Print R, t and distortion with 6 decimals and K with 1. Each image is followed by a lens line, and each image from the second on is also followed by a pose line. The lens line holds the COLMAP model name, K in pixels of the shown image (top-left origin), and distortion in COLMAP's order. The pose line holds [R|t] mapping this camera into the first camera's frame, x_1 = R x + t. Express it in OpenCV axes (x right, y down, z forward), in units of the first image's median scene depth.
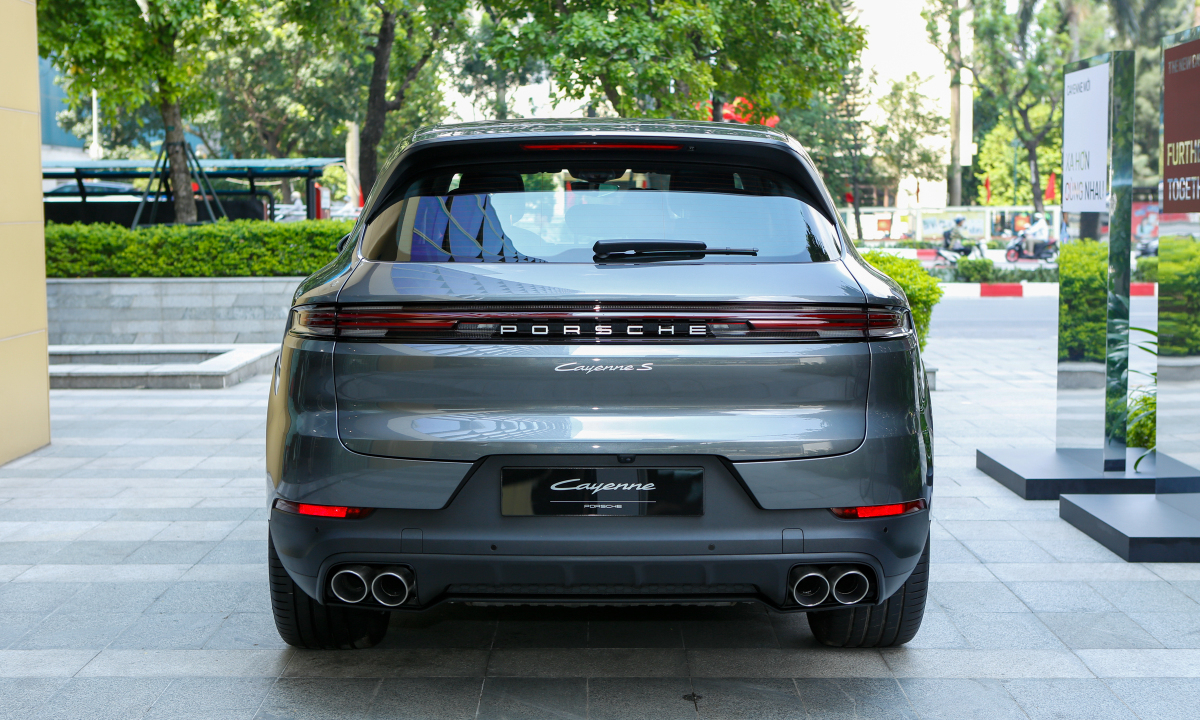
lens RADIAL K [[1650.8, 0, 600.4], [0, 1650.8, 362.7], [0, 0, 1]] dist [0.024867, 0.000000]
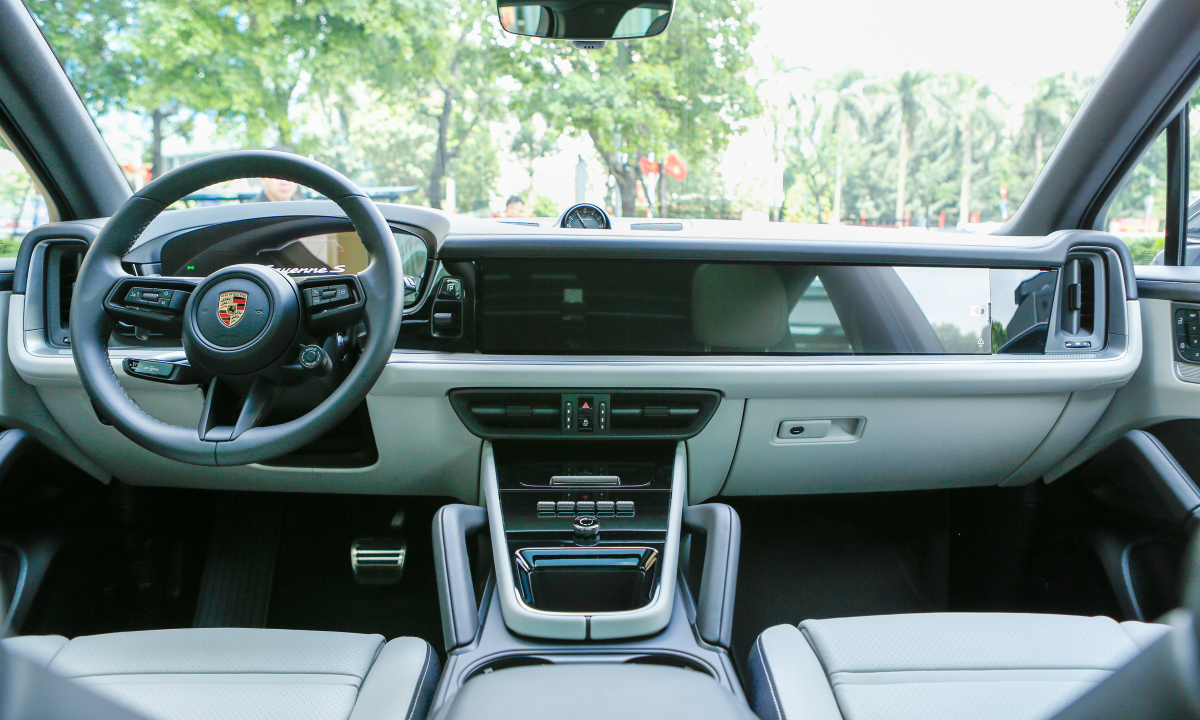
lens RADIAL K [[873.3, 0, 602.7], [0, 873.3, 347.0], [0, 0, 1]] dist [-0.047677, 0.013090]
pose [[0.999767, 0.003245, 0.021361, -0.000937], [-0.004163, 0.999062, 0.043092, -0.014656], [-0.021201, -0.043171, 0.998843, 0.230005]]
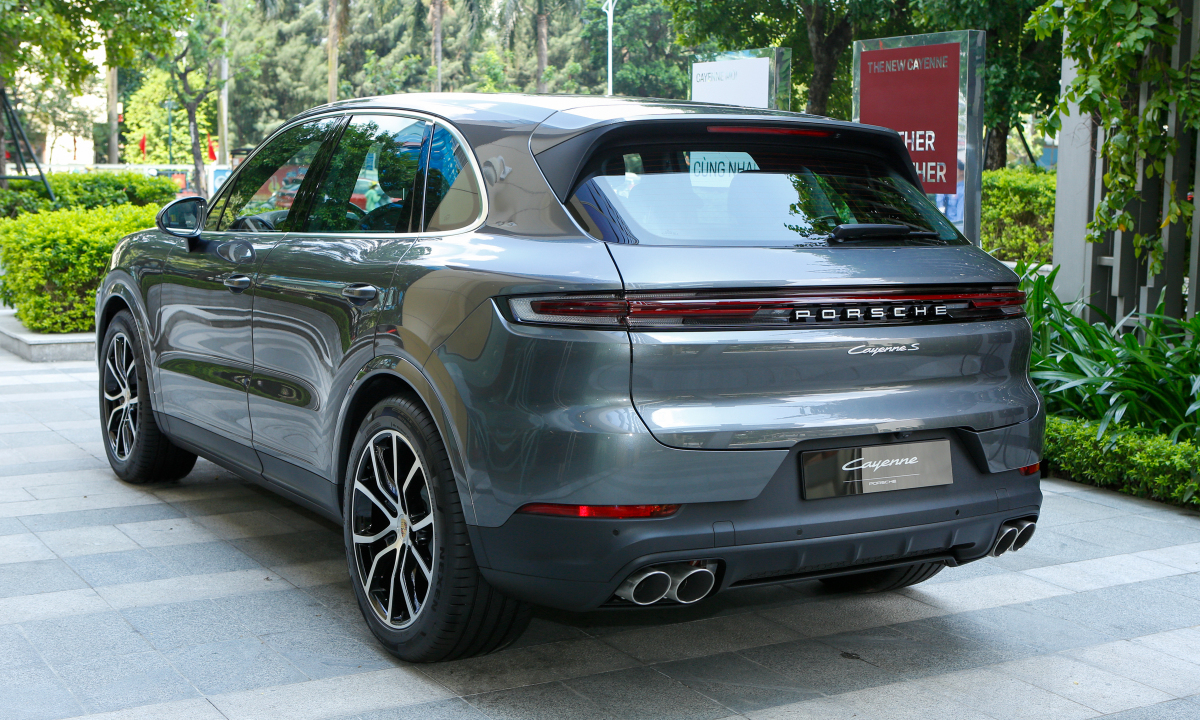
lens RADIAL K [[1574.7, 0, 599.9], [0, 1574.7, 360.5], [0, 0, 1]] dist [-0.020441, 0.000000]
pose [[0.869702, -0.044561, 0.491562, -0.102008], [0.030182, 0.998854, 0.037148, -0.005121], [-0.492654, -0.017471, 0.870050, 0.036638]]
